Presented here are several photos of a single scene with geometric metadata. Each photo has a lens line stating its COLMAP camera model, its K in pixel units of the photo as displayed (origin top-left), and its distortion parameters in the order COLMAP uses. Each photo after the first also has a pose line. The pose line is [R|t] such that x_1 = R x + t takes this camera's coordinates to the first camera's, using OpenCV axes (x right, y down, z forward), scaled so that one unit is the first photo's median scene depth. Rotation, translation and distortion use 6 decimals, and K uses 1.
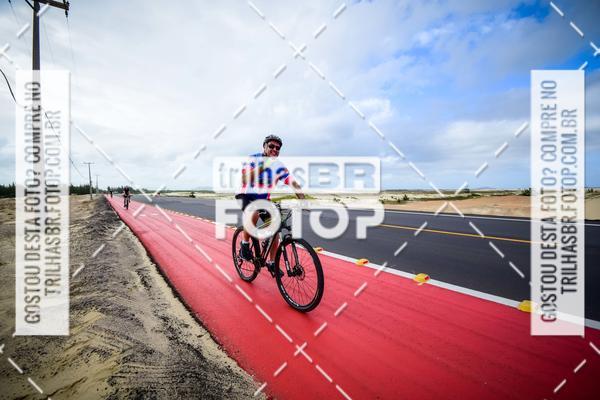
lens RADIAL K [[265.6, 0, 302.6], [0, 265.6, 198.8], [0, 0, 1]] dist [0.008800, -0.019605]
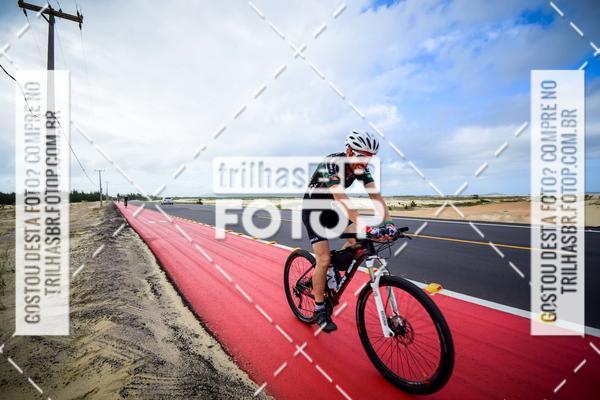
lens RADIAL K [[265.6, 0, 302.5], [0, 265.6, 198.6], [0, 0, 1]] dist [0.008800, -0.019605]
pose [[0.999705, -0.002186, -0.024178, -0.014092], [0.001581, 0.999686, -0.025016, -0.009160], [0.024225, 0.024970, 0.999395, 0.001803]]
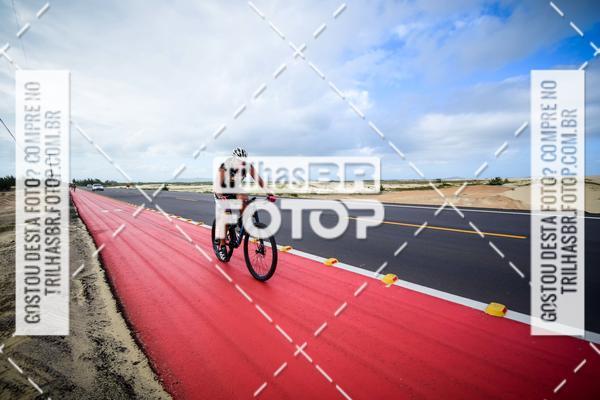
lens RADIAL K [[265.2, 0, 303.1], [0, 265.2, 190.8], [0, 0, 1]] dist [0.012536, -0.021940]
pose [[0.996654, -0.010620, 0.081045, 0.072415], [0.010257, 0.999935, 0.004897, -0.033286], [-0.081092, -0.004049, 0.996698, 0.082214]]
